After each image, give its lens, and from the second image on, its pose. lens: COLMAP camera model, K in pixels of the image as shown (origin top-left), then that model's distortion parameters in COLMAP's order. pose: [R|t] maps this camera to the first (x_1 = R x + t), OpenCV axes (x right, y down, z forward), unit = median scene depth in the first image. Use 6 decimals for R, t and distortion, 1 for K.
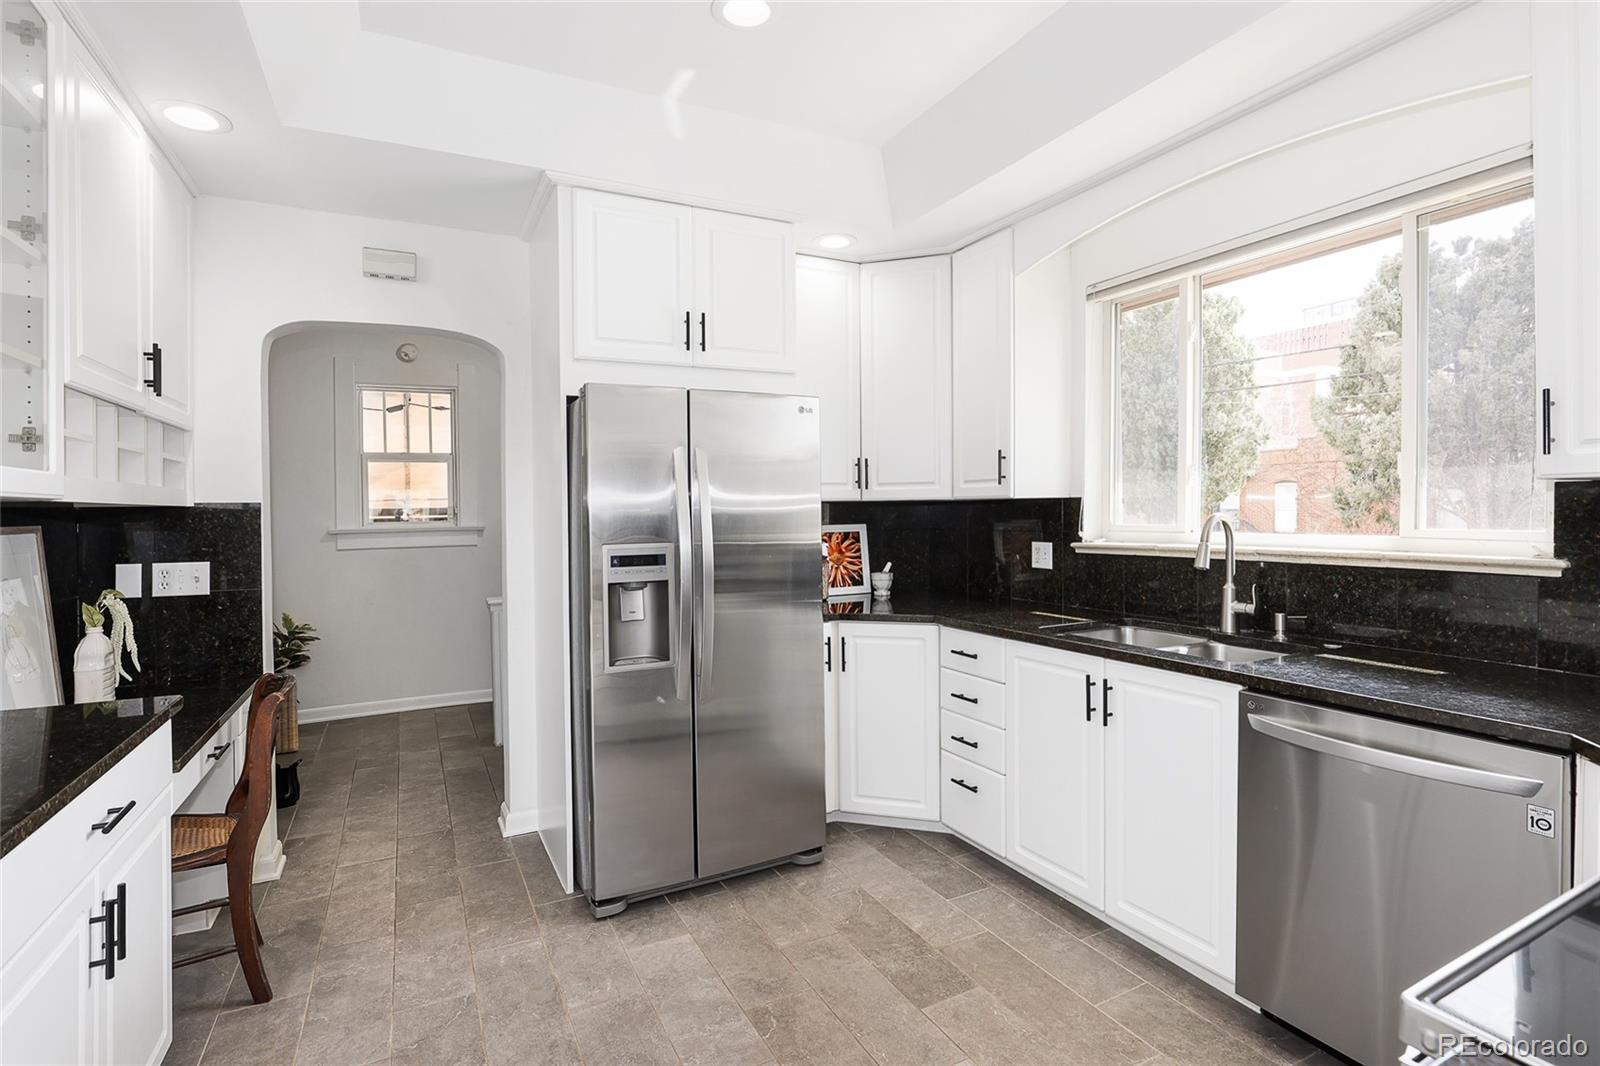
lens RADIAL K [[760.3, 0, 791.7], [0, 760.3, 515.1], [0, 0, 1]] dist [-0.021287, 0.000072]
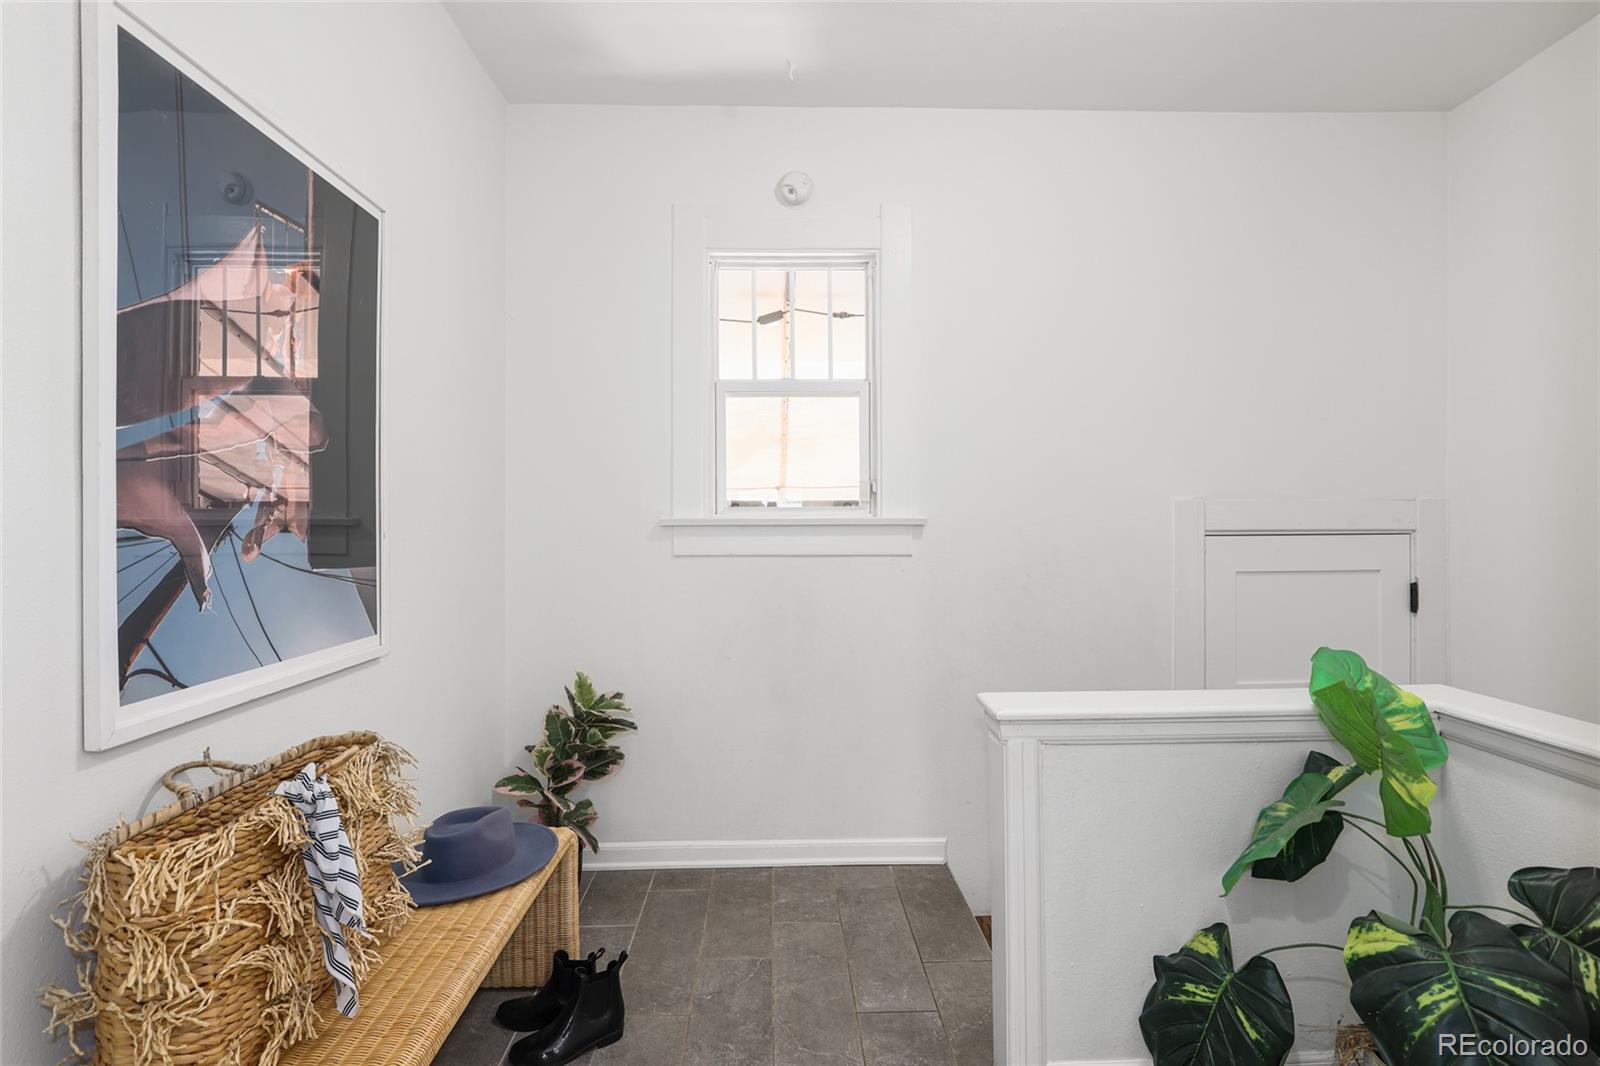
lens RADIAL K [[760.3, 0, 791.7], [0, 760.3, 515.1], [0, 0, 1]] dist [-0.021287, 0.000072]
pose [[0.902923, 0.009009, -0.429708, -0.277508], [-0.012277, 0.999913, -0.004834, 0.017244], [0.429627, 0.009640, 0.902955, 0.517852]]
